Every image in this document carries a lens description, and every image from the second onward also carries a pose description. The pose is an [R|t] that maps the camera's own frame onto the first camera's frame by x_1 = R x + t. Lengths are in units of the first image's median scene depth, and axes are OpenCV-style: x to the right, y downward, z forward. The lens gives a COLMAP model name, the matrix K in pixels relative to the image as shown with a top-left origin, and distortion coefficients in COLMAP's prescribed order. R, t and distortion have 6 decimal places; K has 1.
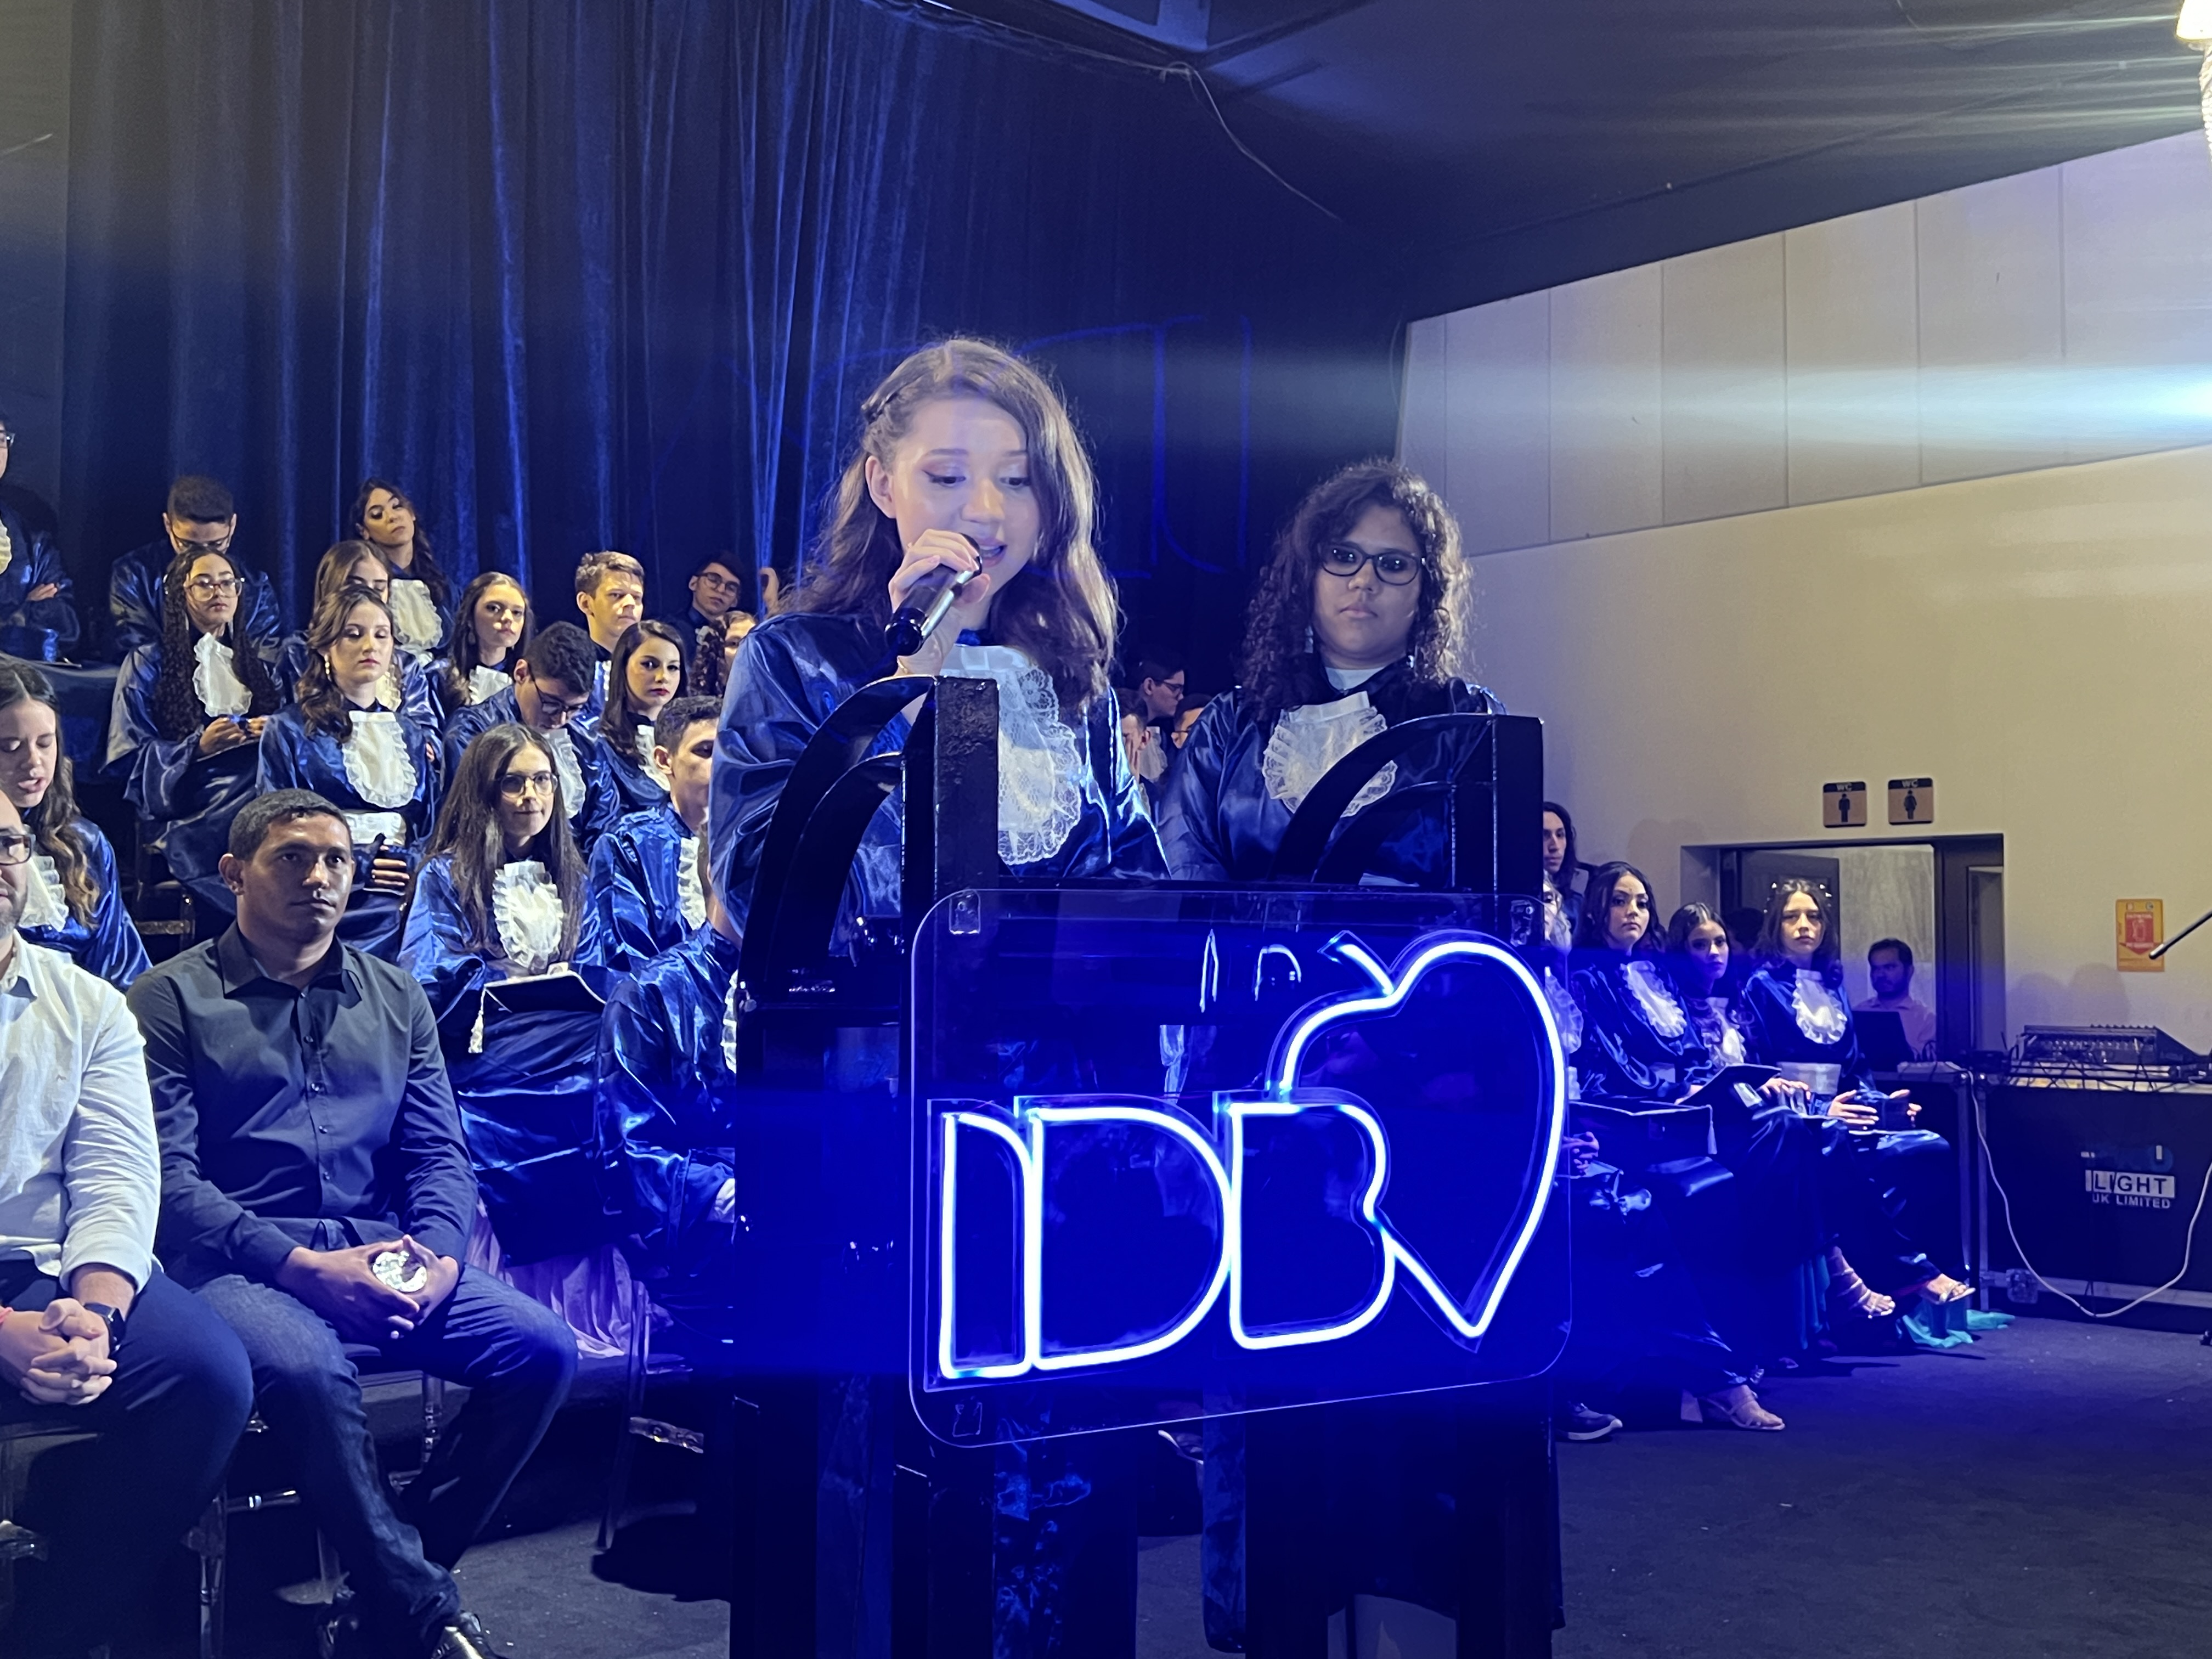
lens RADIAL K [[2394.2, 0, 1106.0], [0, 2394.2, 829.5], [0, 0, 1]] dist [0.011957, 0.007722]
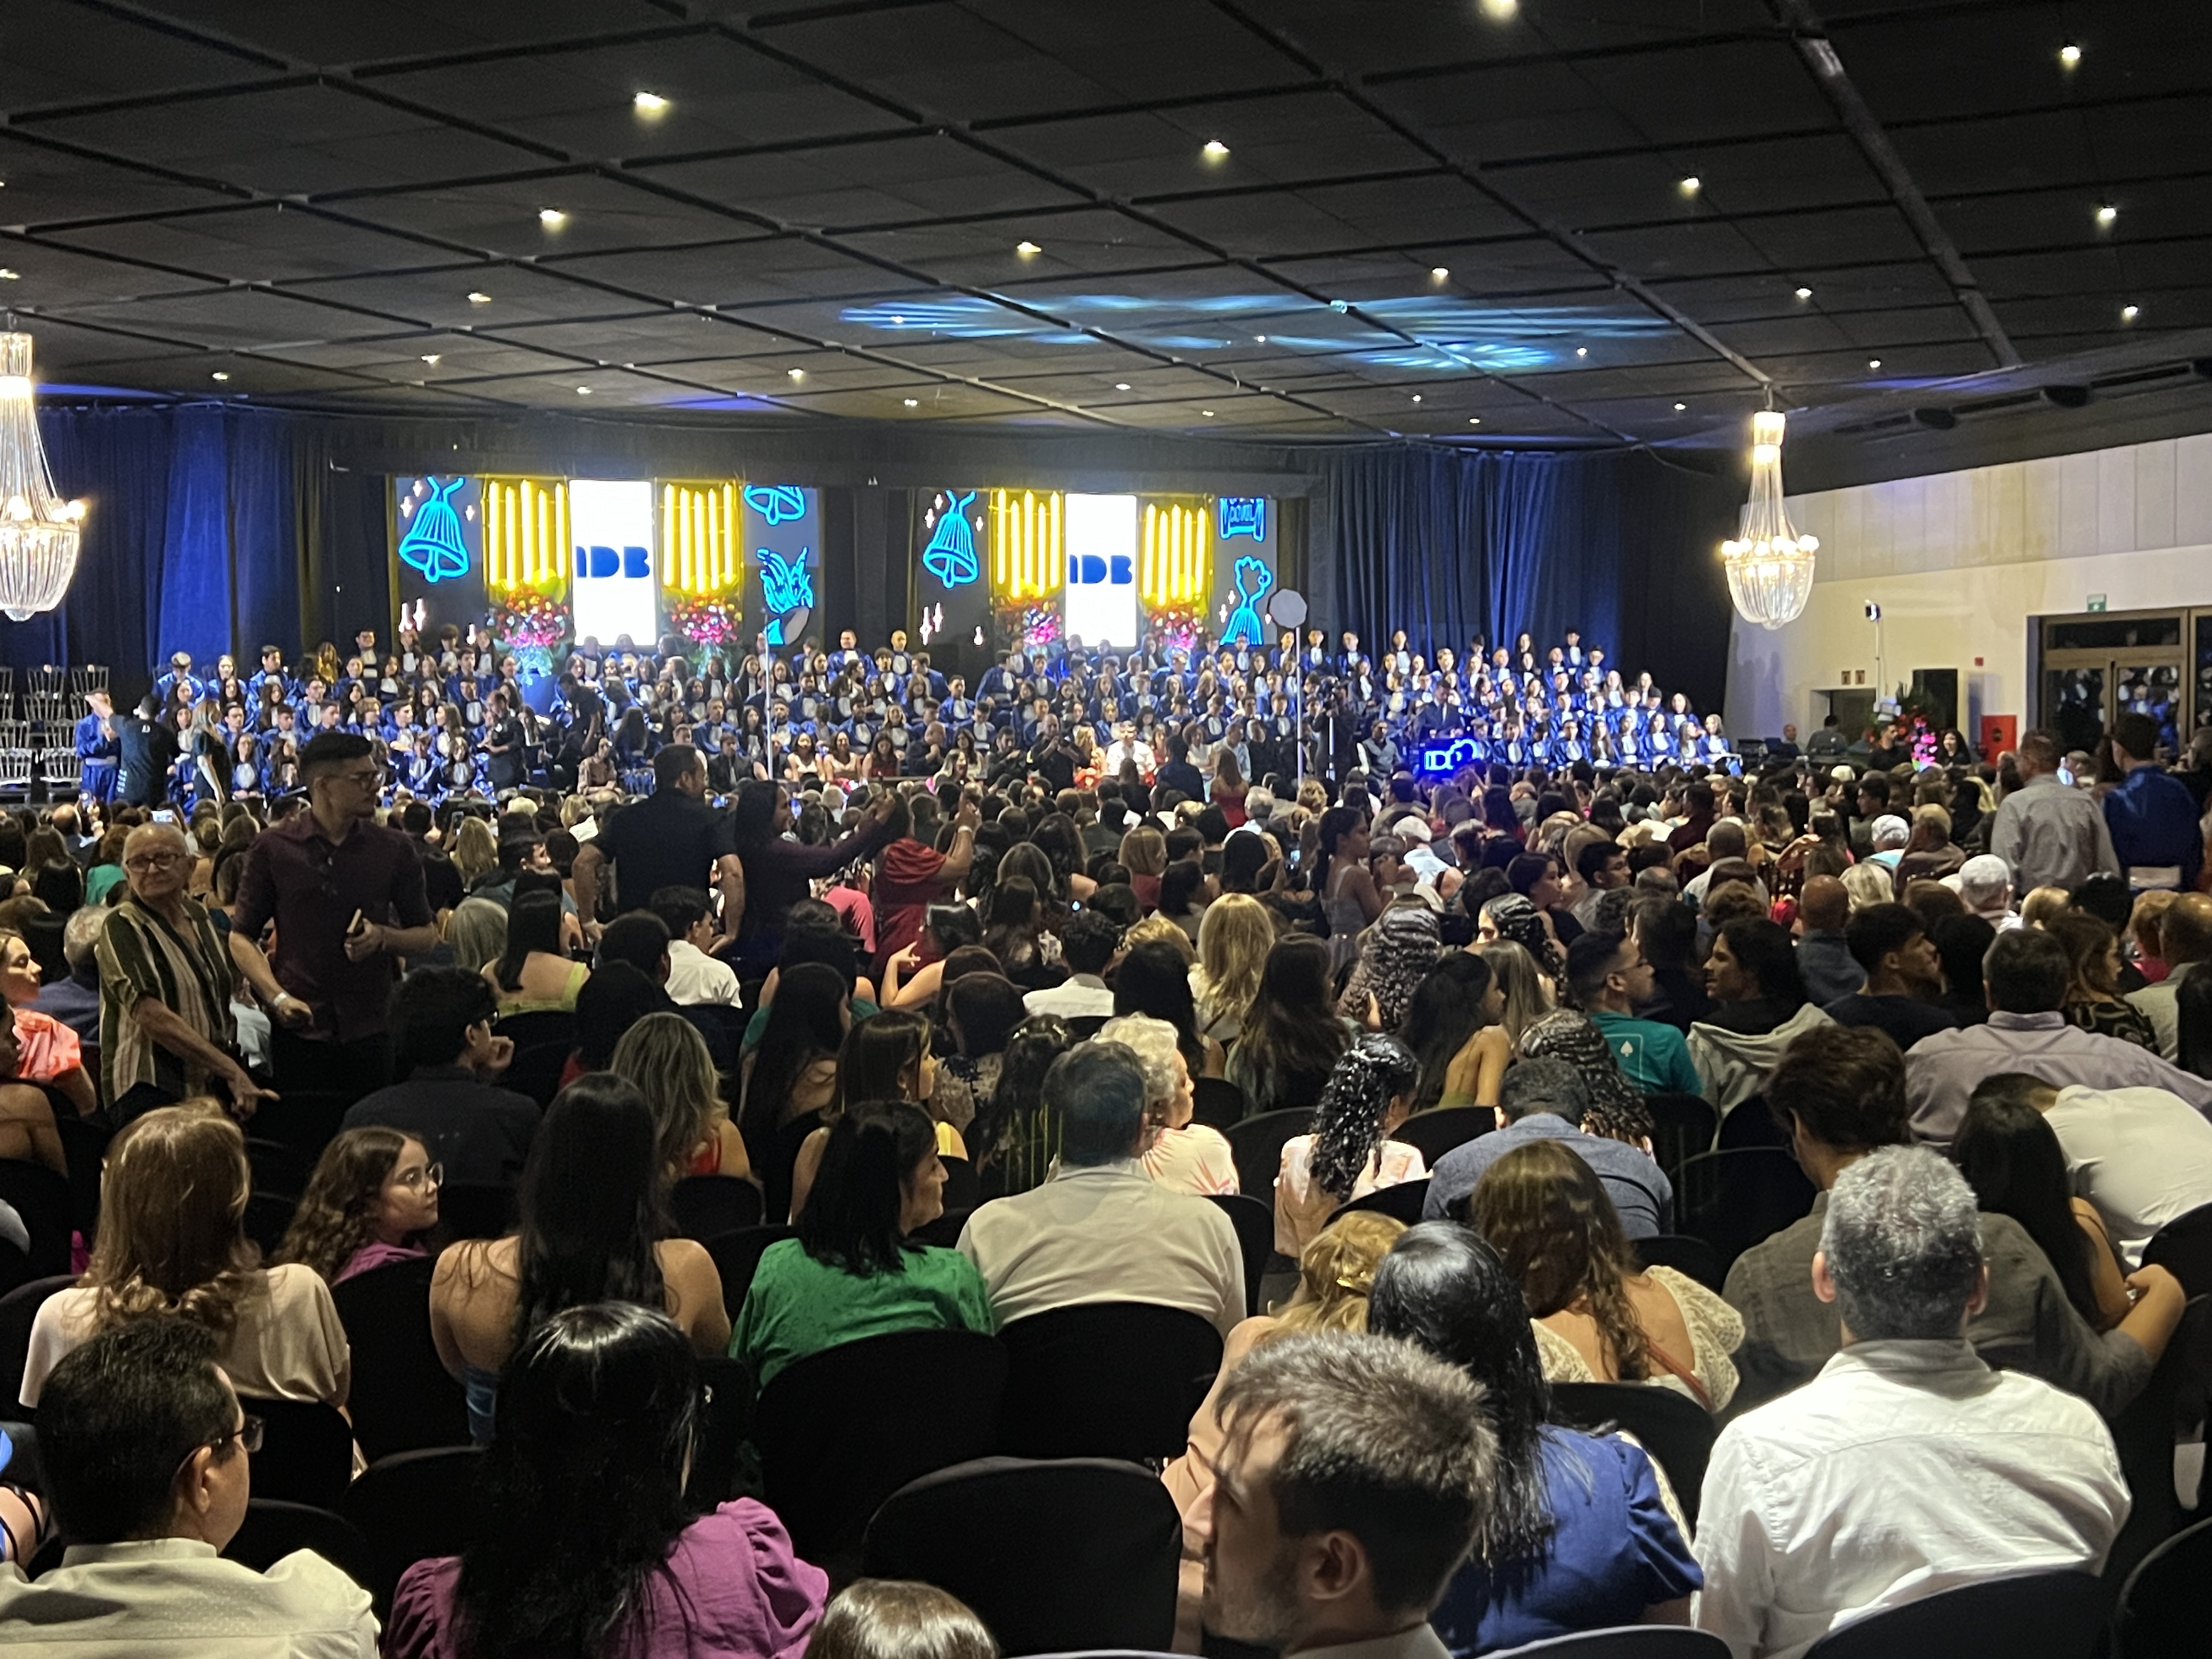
lens RADIAL K [[2593.8, 0, 1106.0], [0, 2593.8, 829.5], [0, 0, 1]] dist [0.005188, 0.002237]
pose [[0.913947, -0.008292, -0.405749, 0.907046], [0.048622, 0.994827, 0.089189, -0.185342], [0.402911, -0.101243, 0.909622, -2.848147]]
